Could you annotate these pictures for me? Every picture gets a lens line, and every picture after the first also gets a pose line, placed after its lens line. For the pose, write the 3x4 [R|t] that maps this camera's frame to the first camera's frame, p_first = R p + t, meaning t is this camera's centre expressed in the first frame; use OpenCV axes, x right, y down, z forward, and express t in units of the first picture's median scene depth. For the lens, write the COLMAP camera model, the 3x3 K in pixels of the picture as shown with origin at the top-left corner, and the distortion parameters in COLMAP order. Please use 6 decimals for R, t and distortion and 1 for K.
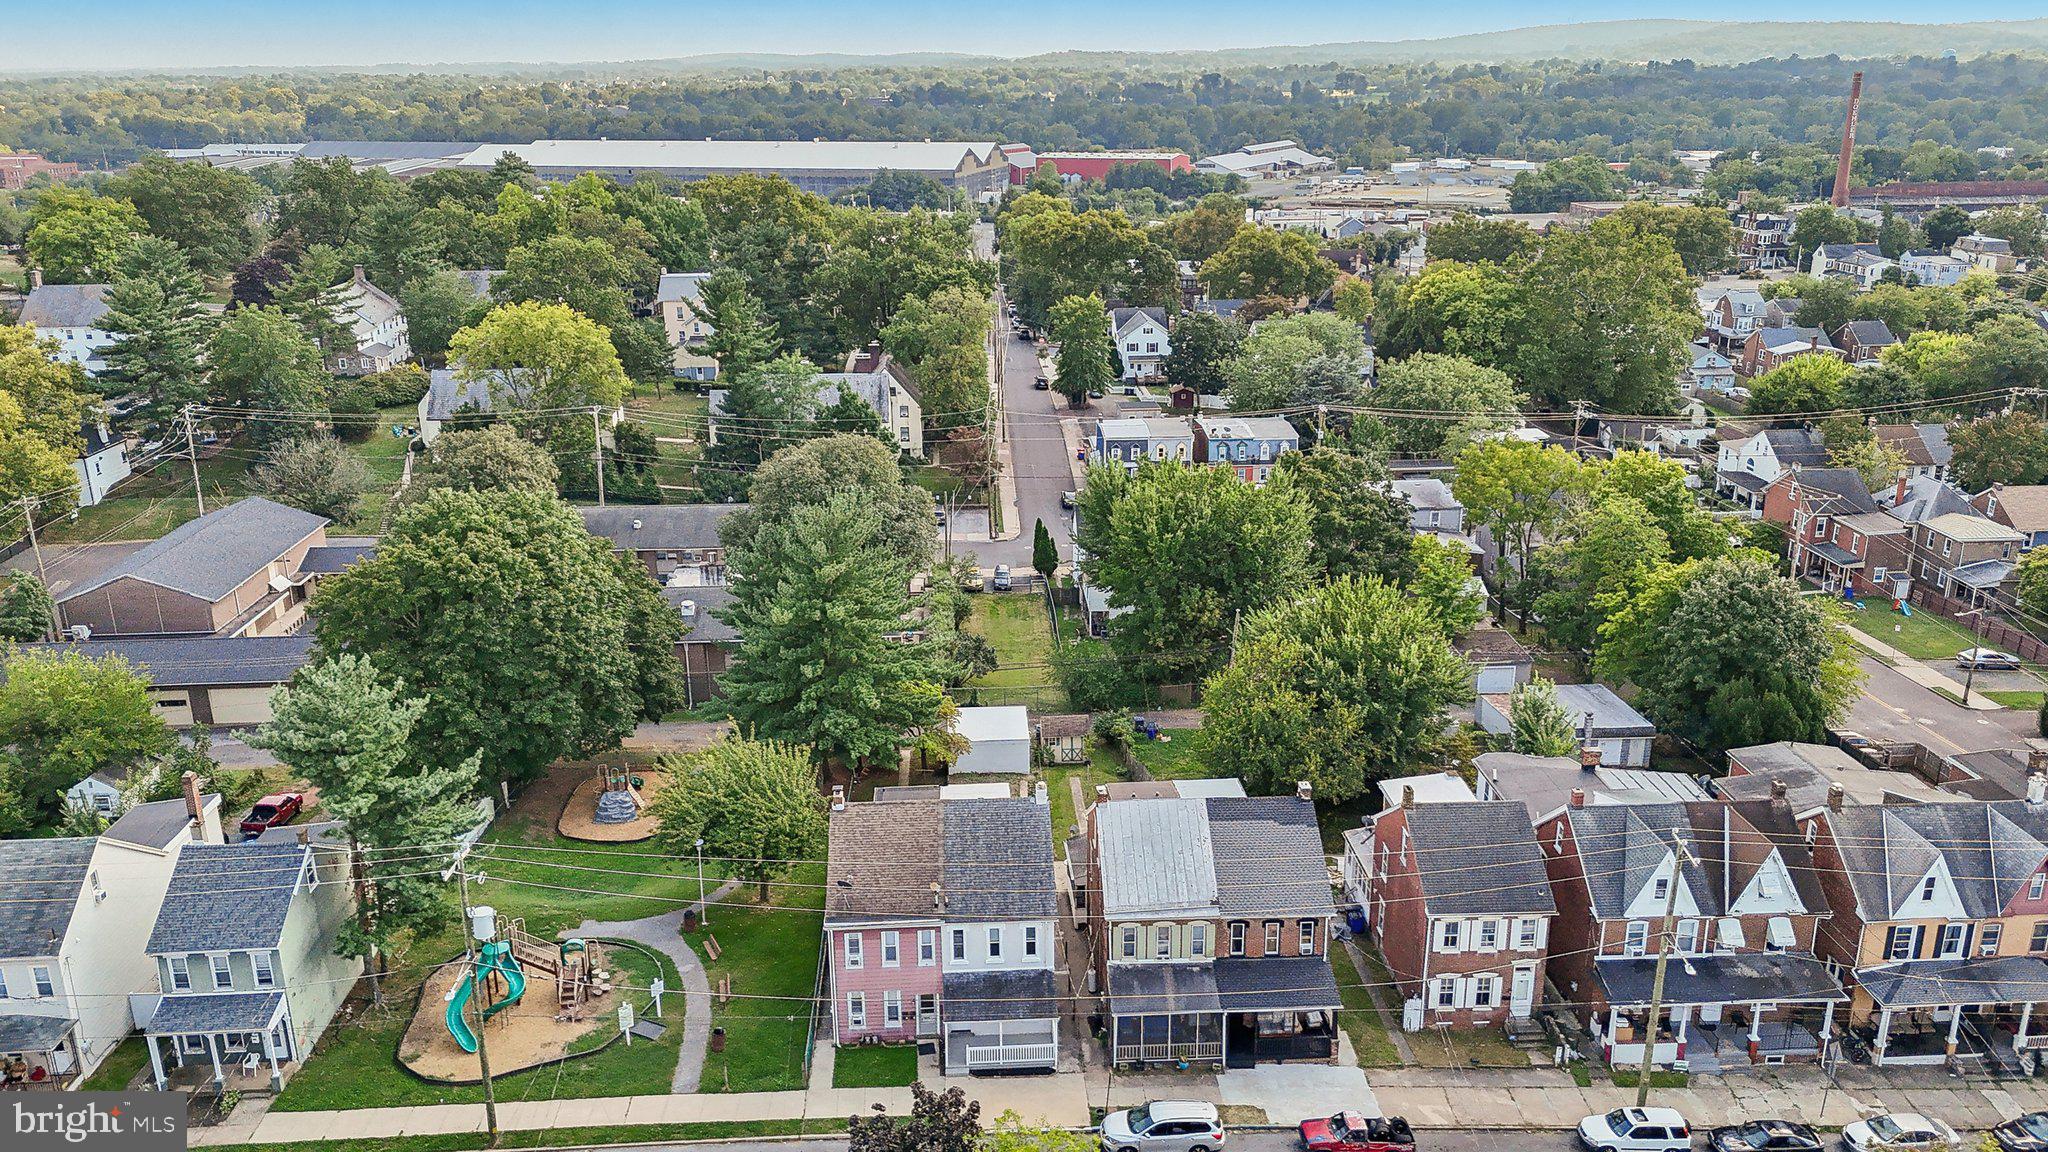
lens RADIAL K [[1519.9, 0, 1024.0], [0, 1519.9, 576.0], [0, 0, 1]] dist [0.082272, -0.092000]
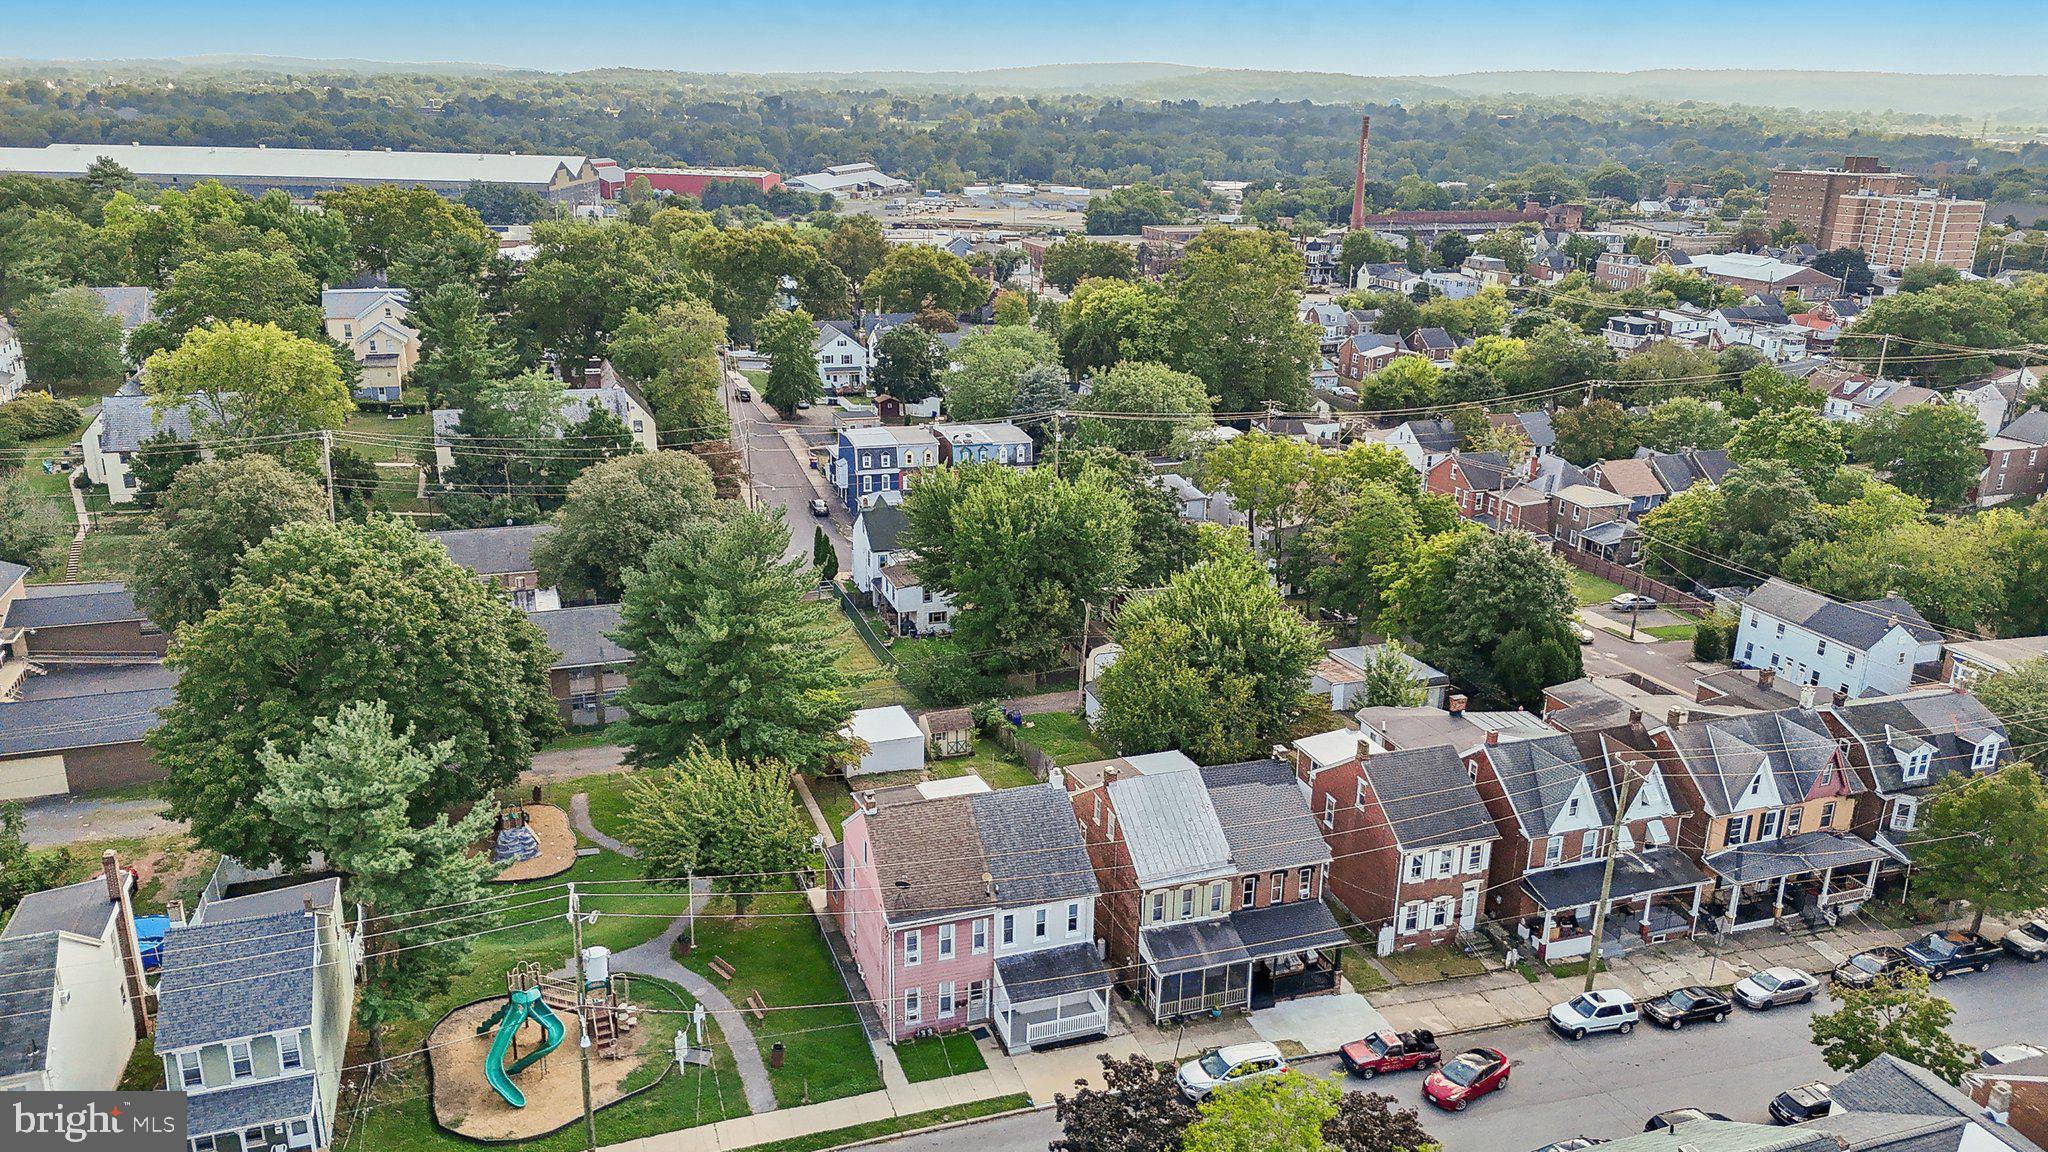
lens RADIAL K [[1456.6, 0, 1024.0], [0, 1456.6, 576.0], [0, 0, 1]] dist [0.075385, -0.077679]
pose [[0.958732, -0.059484, 0.278019, -0.257967], [0.059932, 0.998179, 0.006894, -0.005738], [-0.277923, 0.010053, 0.960551, 0.027932]]
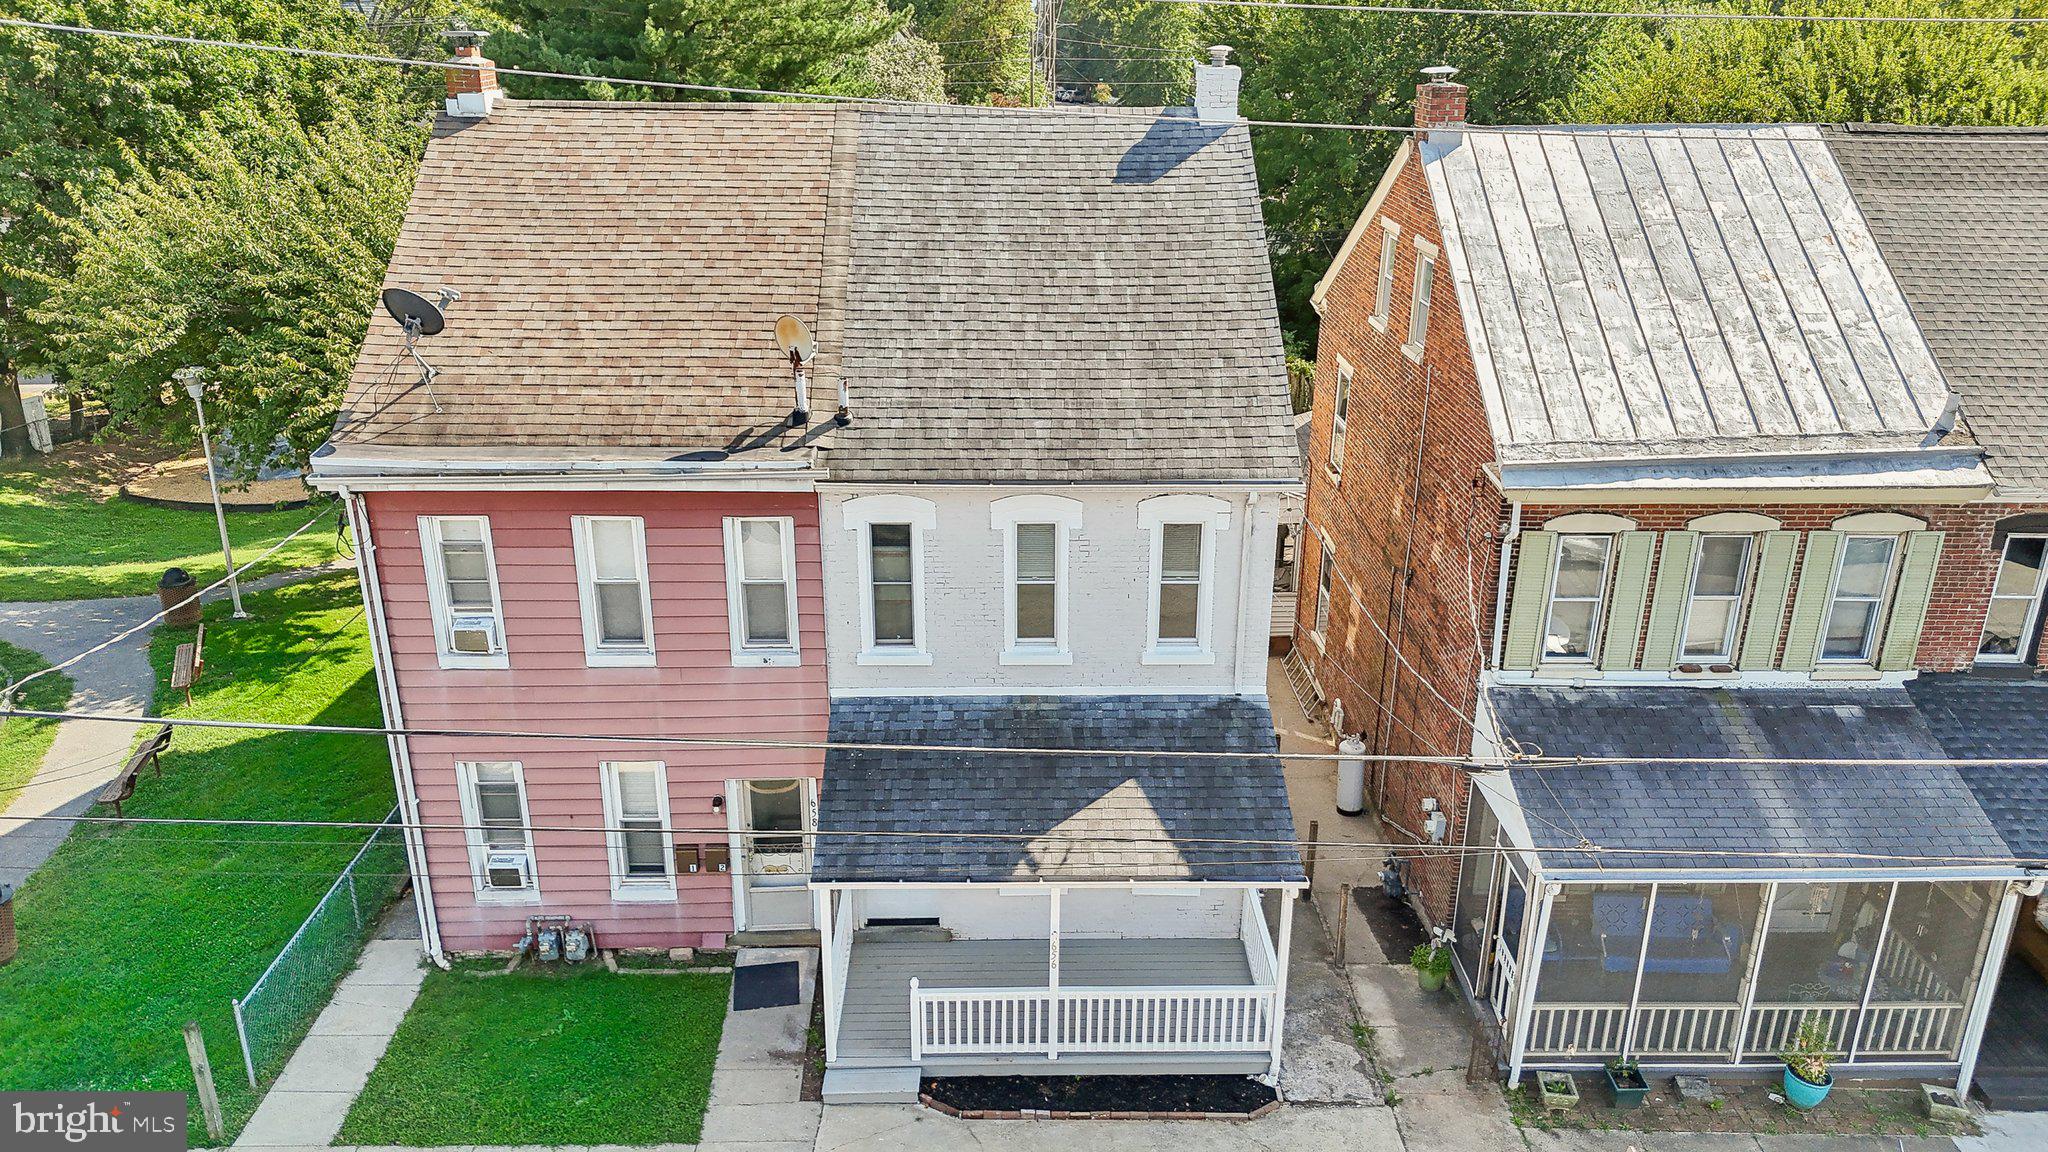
lens RADIAL K [[1456.6, 0, 1024.0], [0, 1456.6, 576.0], [0, 0, 1]] dist [0.075385, -0.077679]
pose [[0.999421, 0.025177, -0.022867, -0.013725], [-0.023857, 0.998131, 0.056265, 0.196510], [0.024240, -0.055687, 0.998154, 0.662638]]
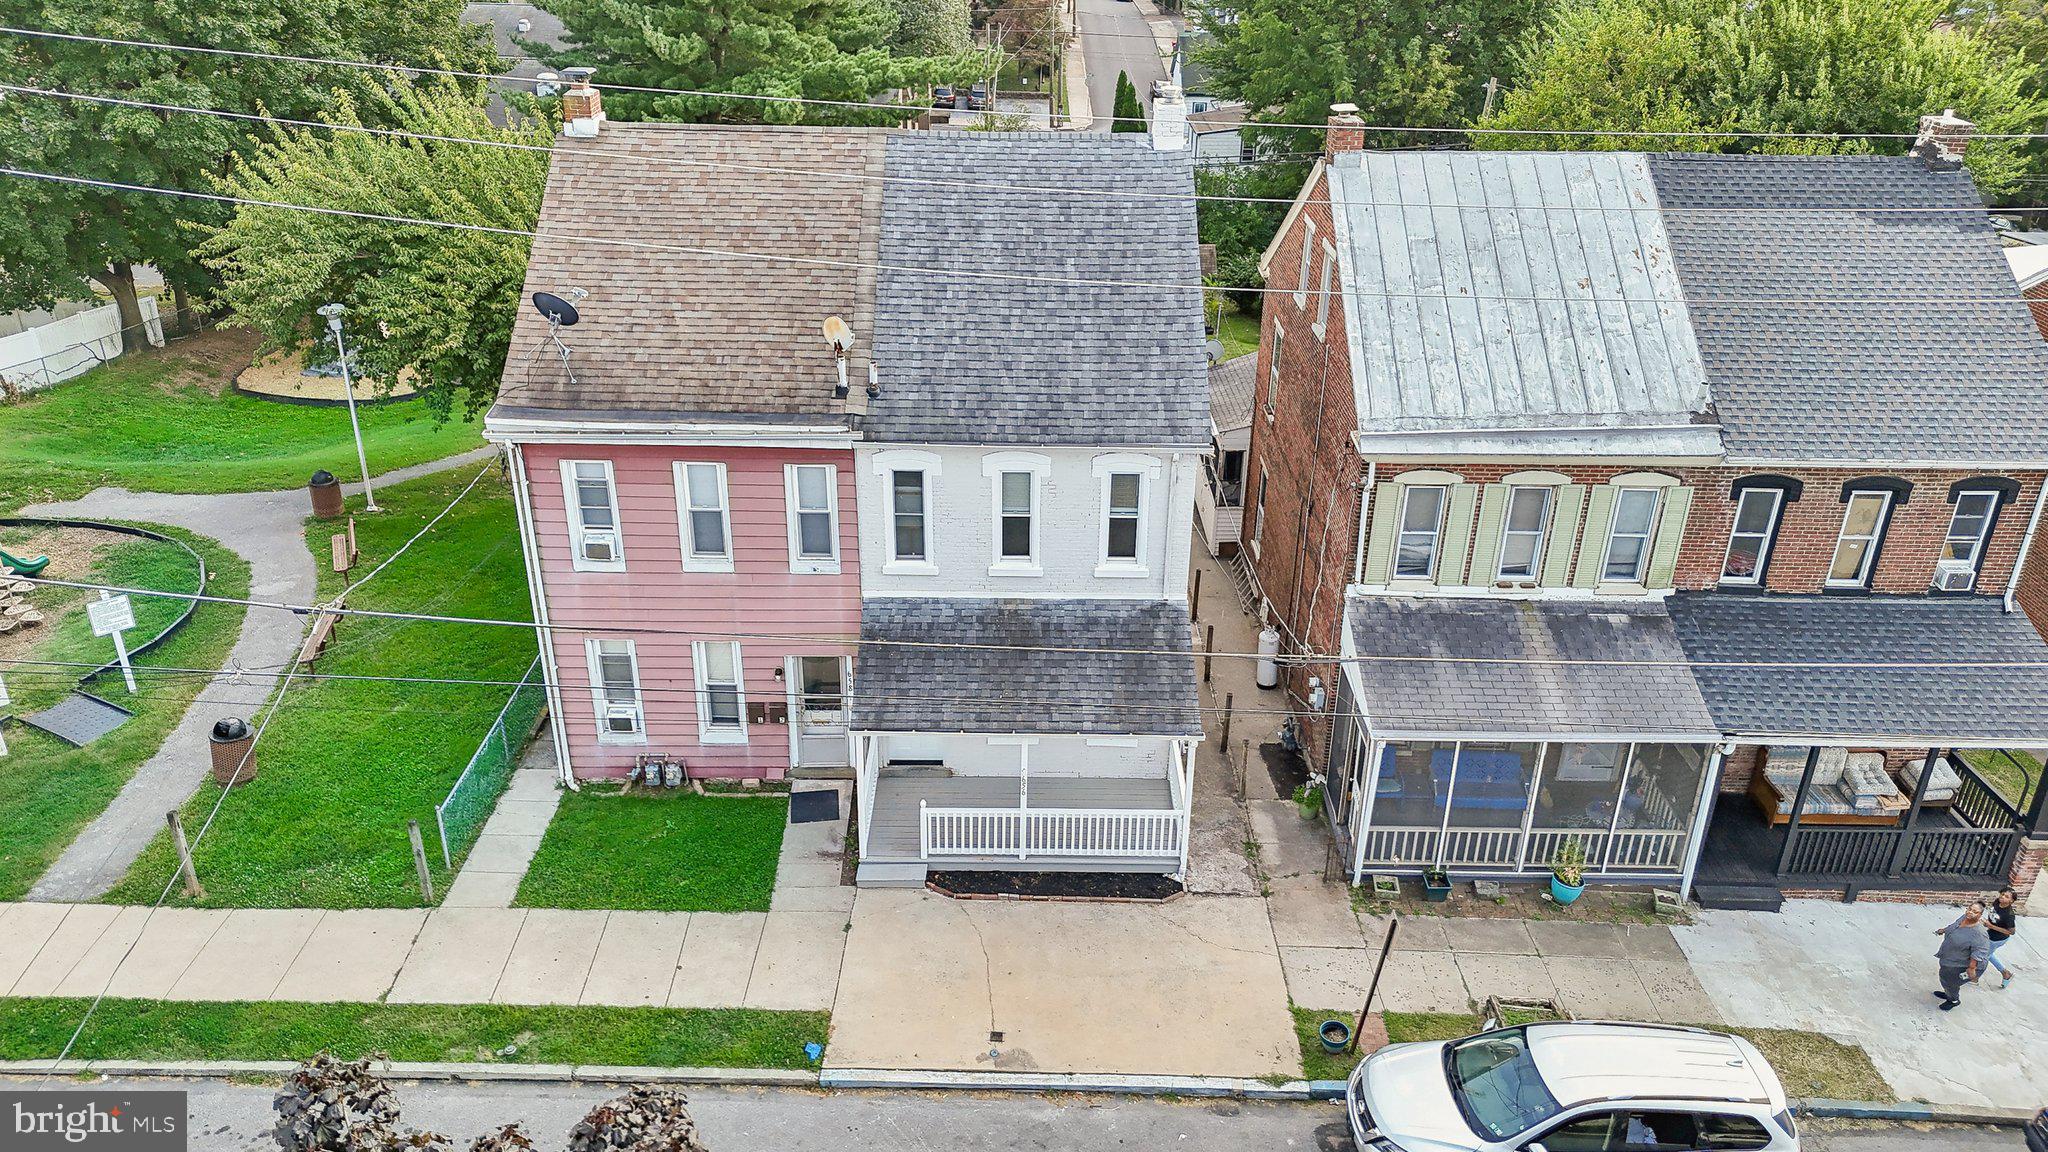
lens RADIAL K [[1456.6, 0, 1024.0], [0, 1456.6, 576.0], [0, 0, 1]] dist [0.075385, -0.077679]
pose [[0.998524, 0.042898, -0.033310, -0.005468], [-0.037559, 0.988419, 0.147028, 0.179650], [0.039232, -0.145560, 0.988571, 0.593098]]
